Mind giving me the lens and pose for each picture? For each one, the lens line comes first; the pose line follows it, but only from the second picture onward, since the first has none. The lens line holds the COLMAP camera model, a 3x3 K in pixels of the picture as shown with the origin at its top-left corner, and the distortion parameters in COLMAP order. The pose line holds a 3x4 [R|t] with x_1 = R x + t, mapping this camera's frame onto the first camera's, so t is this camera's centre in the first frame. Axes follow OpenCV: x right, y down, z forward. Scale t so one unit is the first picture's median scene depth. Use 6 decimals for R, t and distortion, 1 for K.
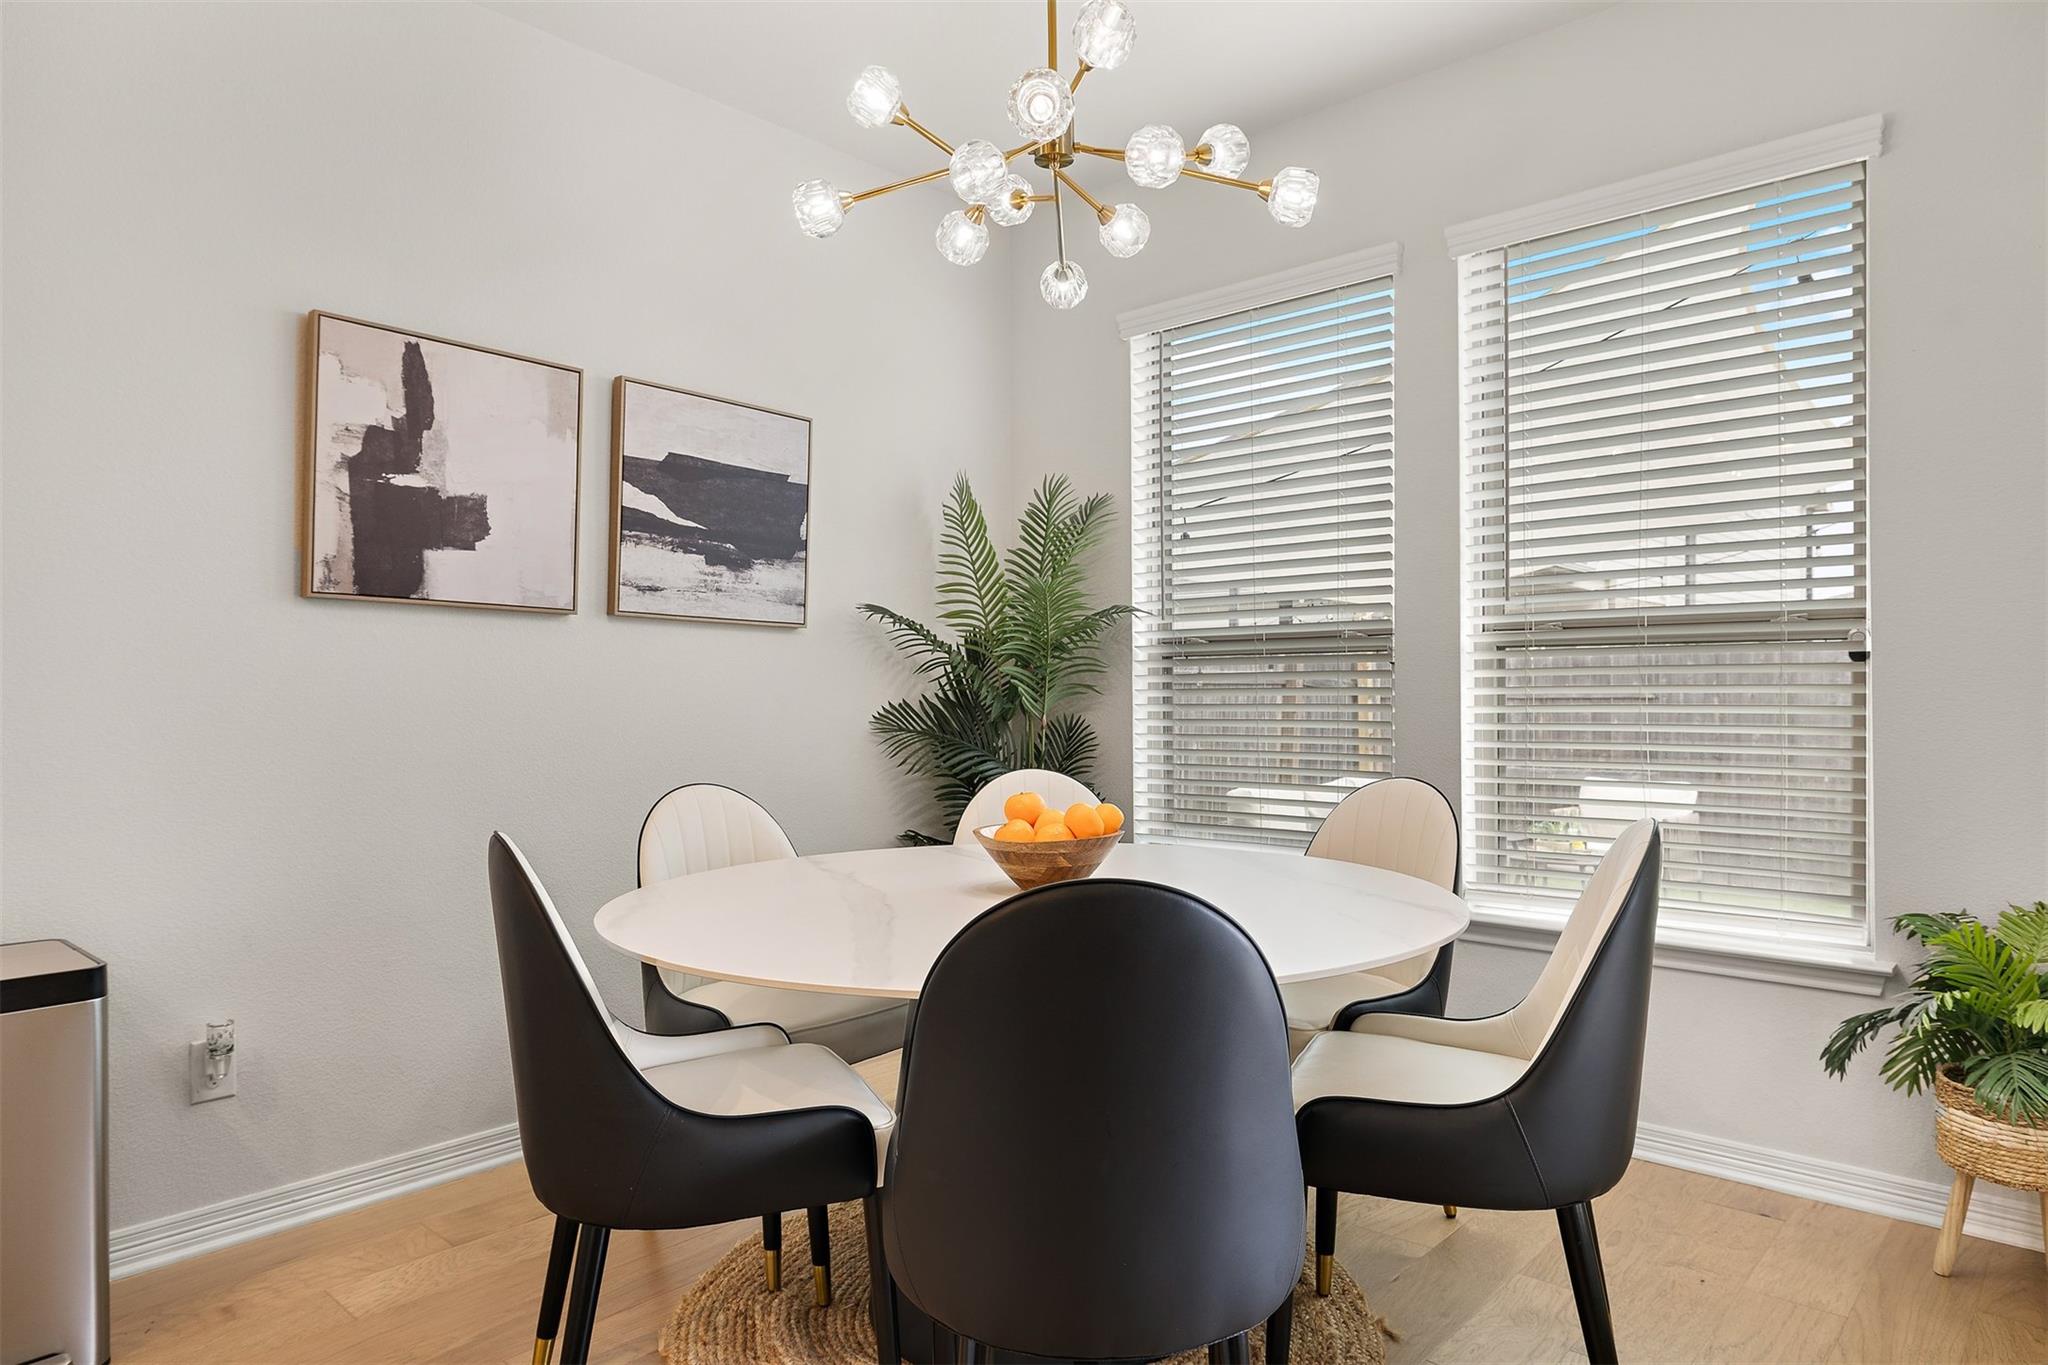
lens RADIAL K [[1219.1, 0, 1020.5], [0, 1219.1, 690.9], [0, 0, 1]] dist [-0.018993, 0.001871]
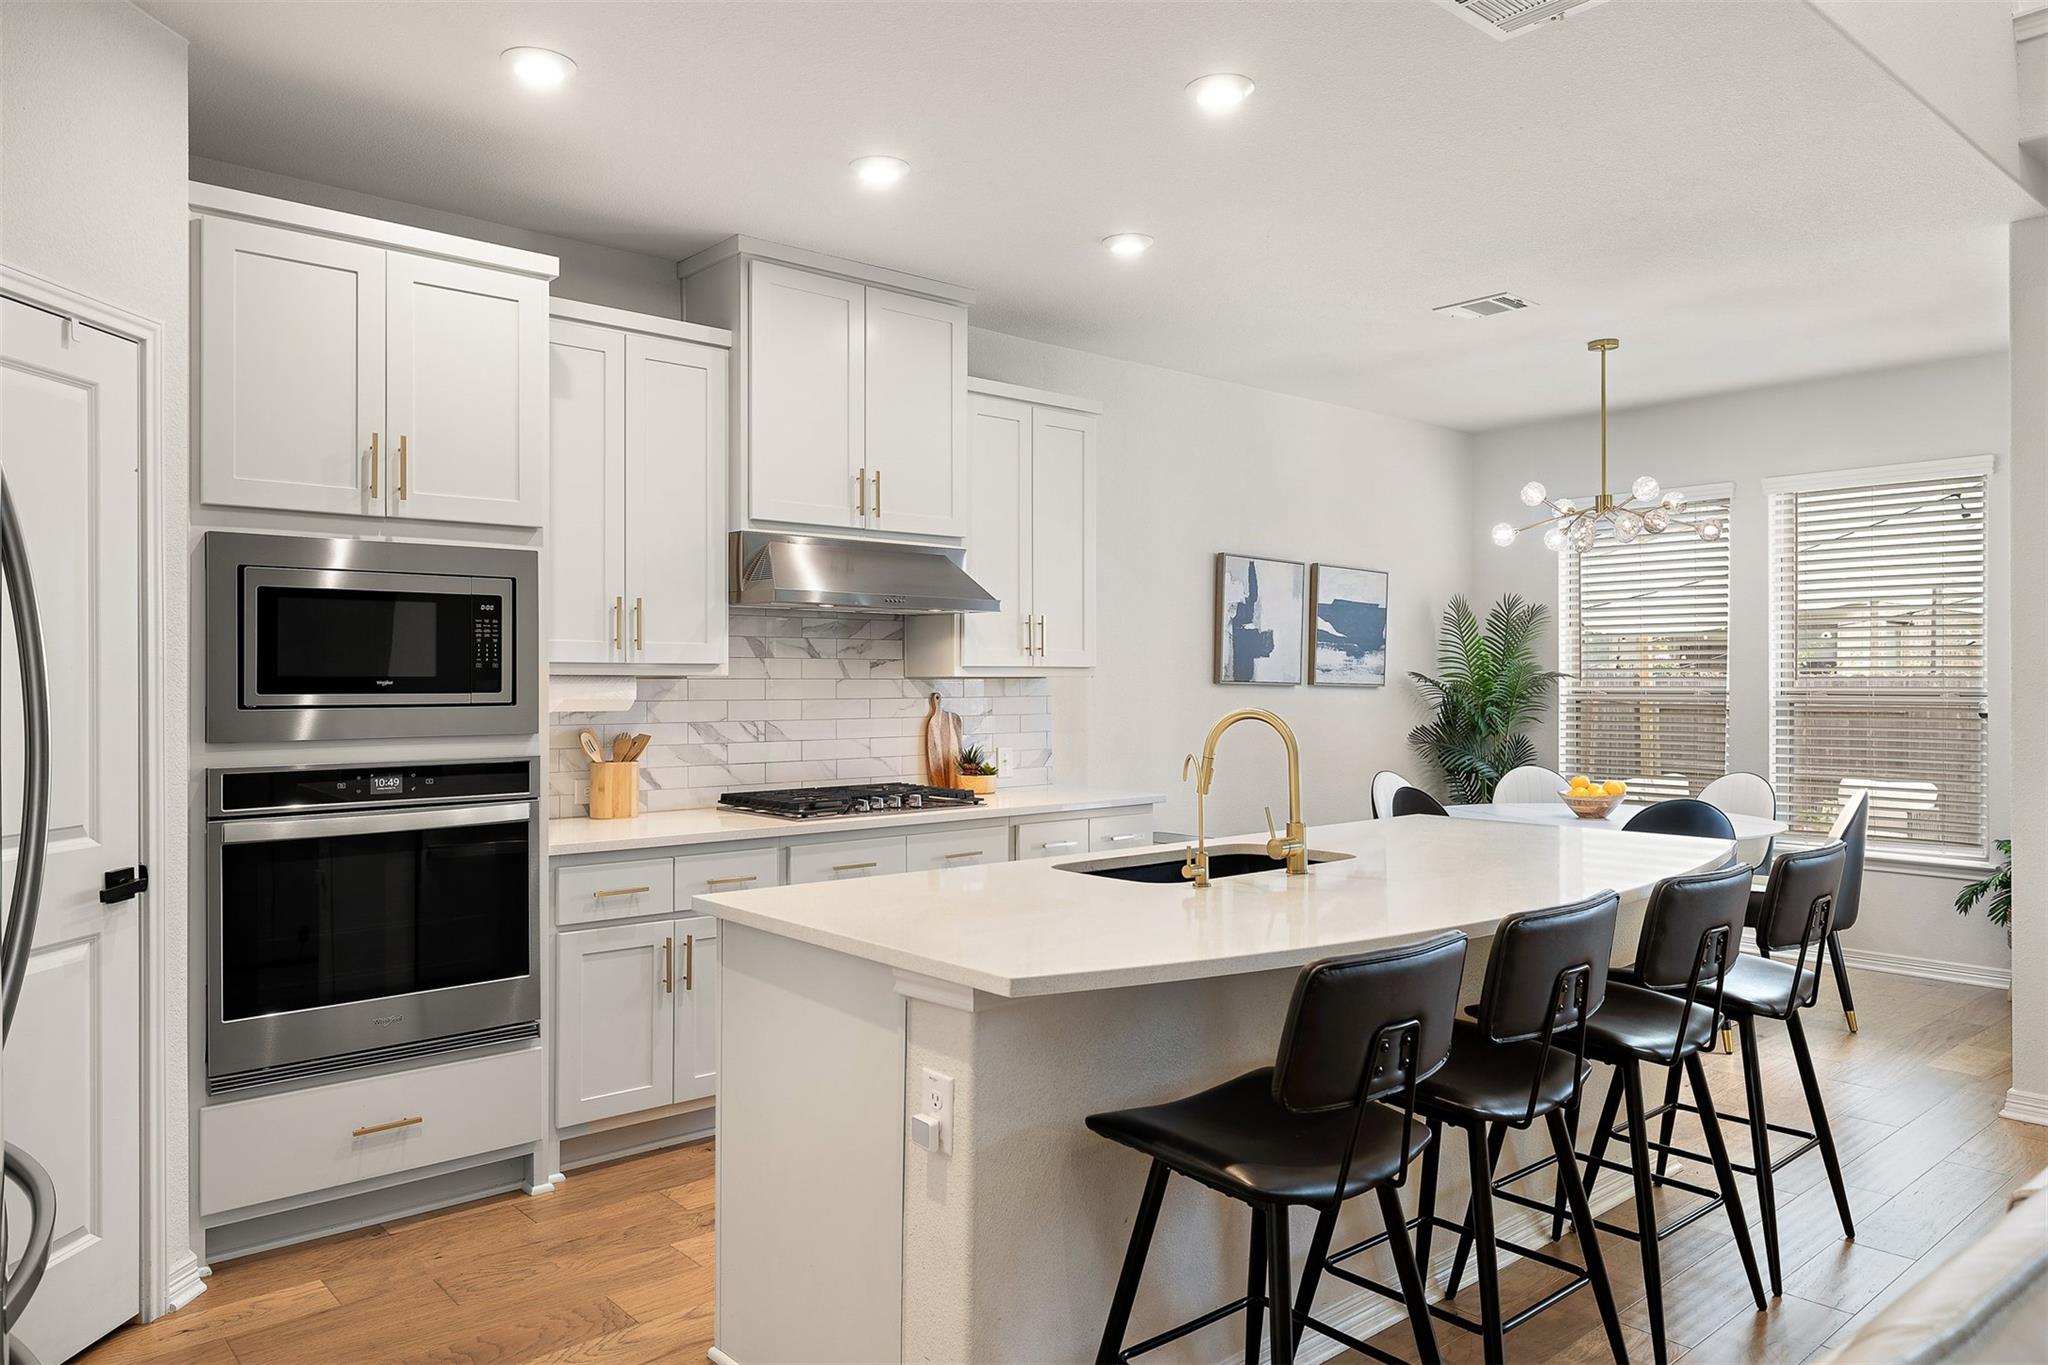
lens RADIAL K [[1351.6, 0, 1018.6], [0, 1351.6, 674.2], [0, 0, 1]] dist [-0.005696, 0.005919]
pose [[0.992744, 0.004410, -0.120167, -0.522901], [-0.004730, 0.999986, -0.002377, -0.069224], [0.120155, 0.002928, 0.992751, -1.175630]]
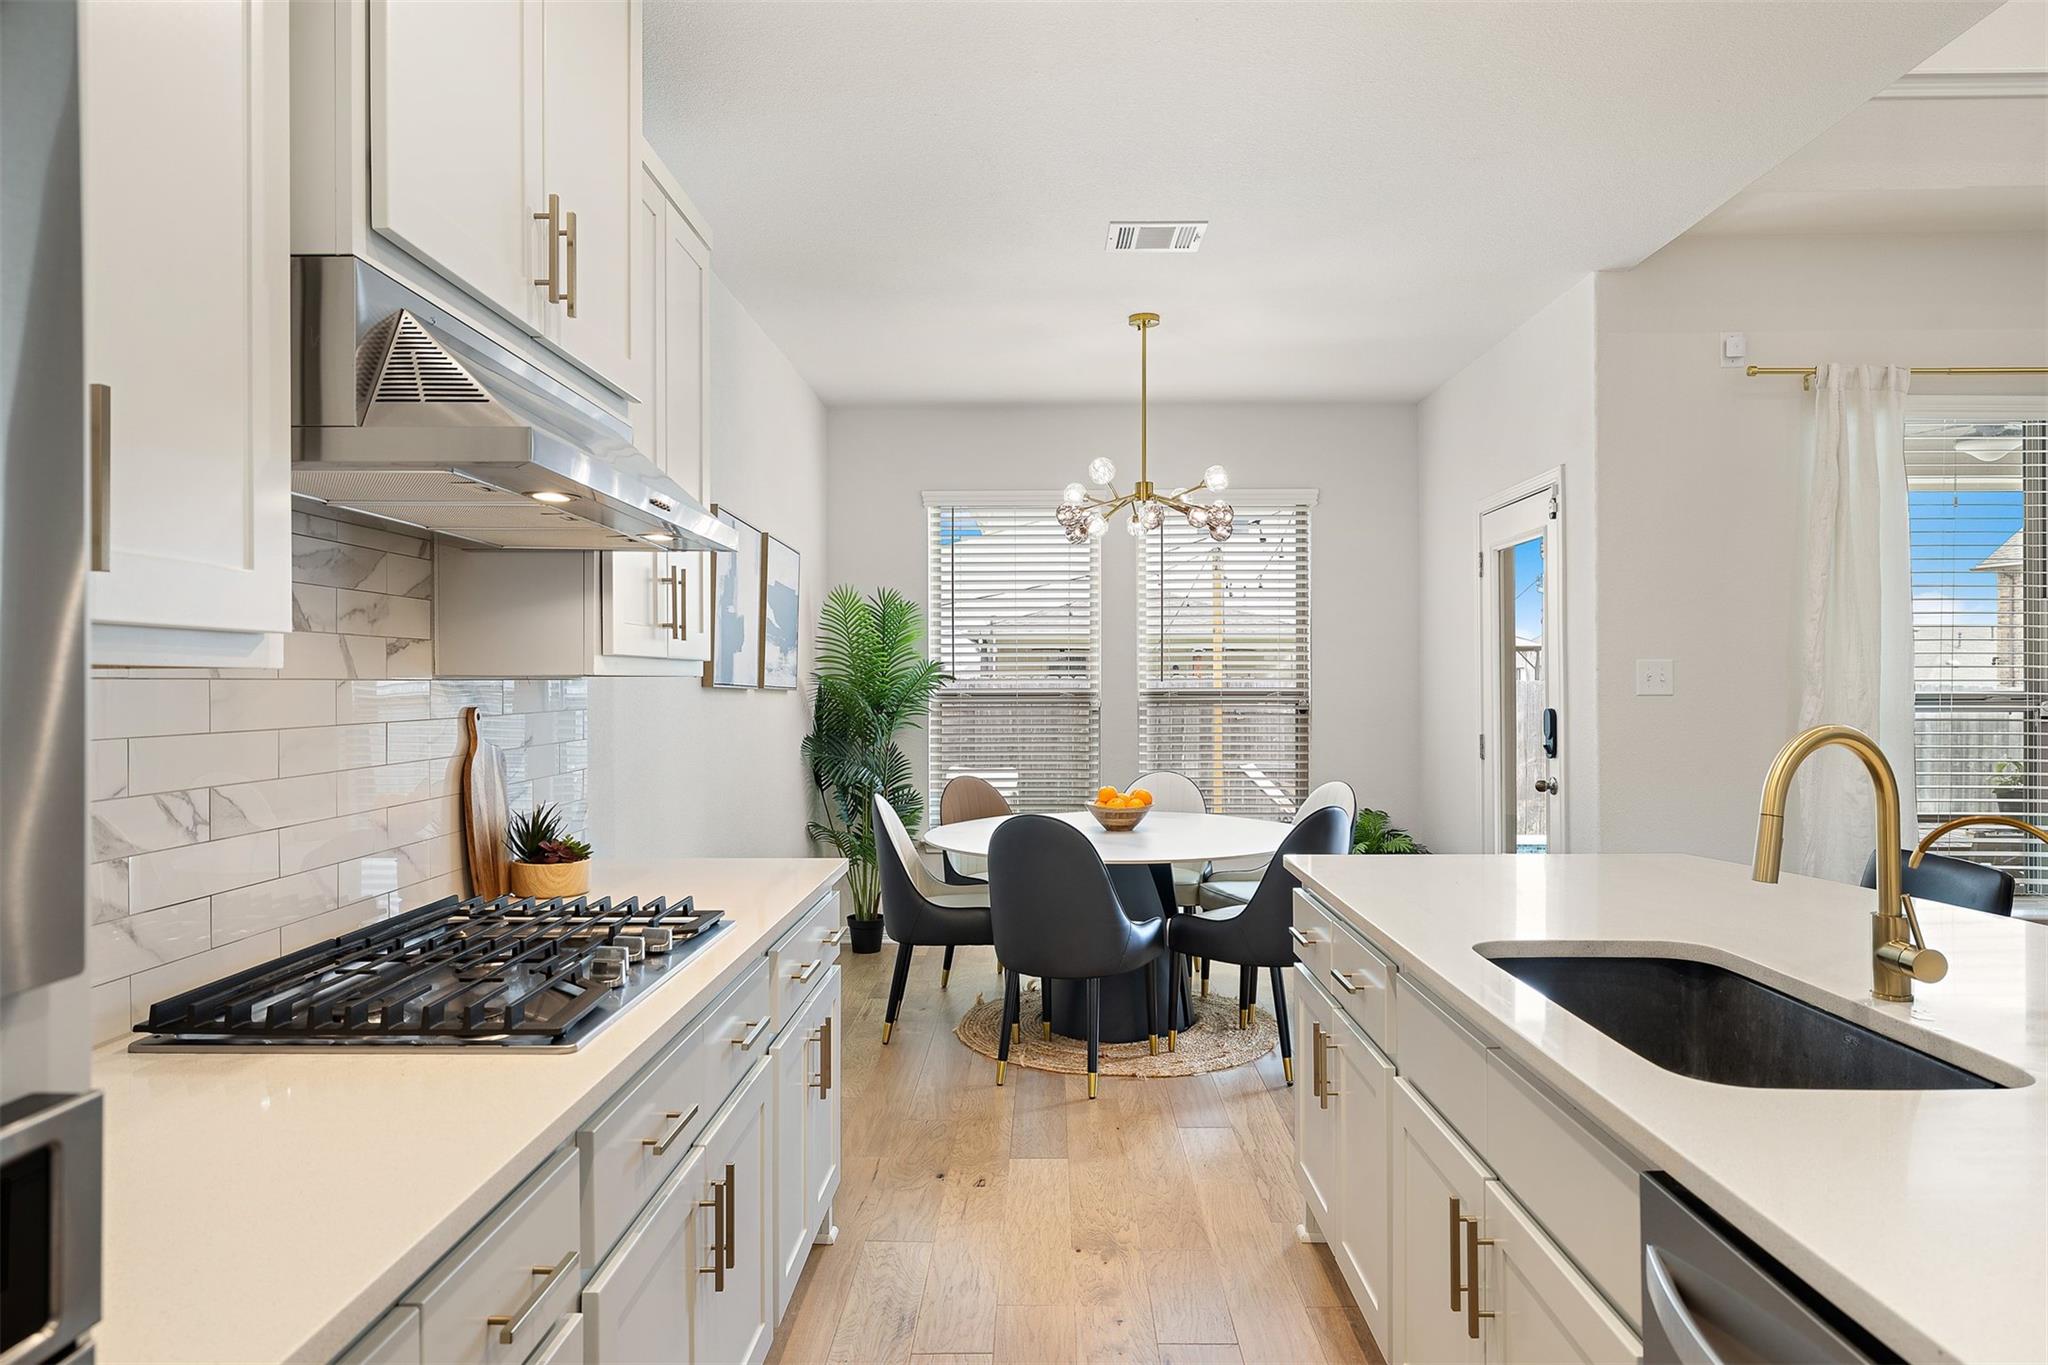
lens RADIAL K [[1219.1, 0, 1034.2], [0, 1219.1, 687.4], [0, 0, 1]] dist [-0.018993, 0.001871]
pose [[0.750780, -0.000131, 0.660552, -1.048327], [-0.001372, 0.999998, 0.001759, -0.064261], [-0.660551, -0.002227, 0.750778, -0.361766]]
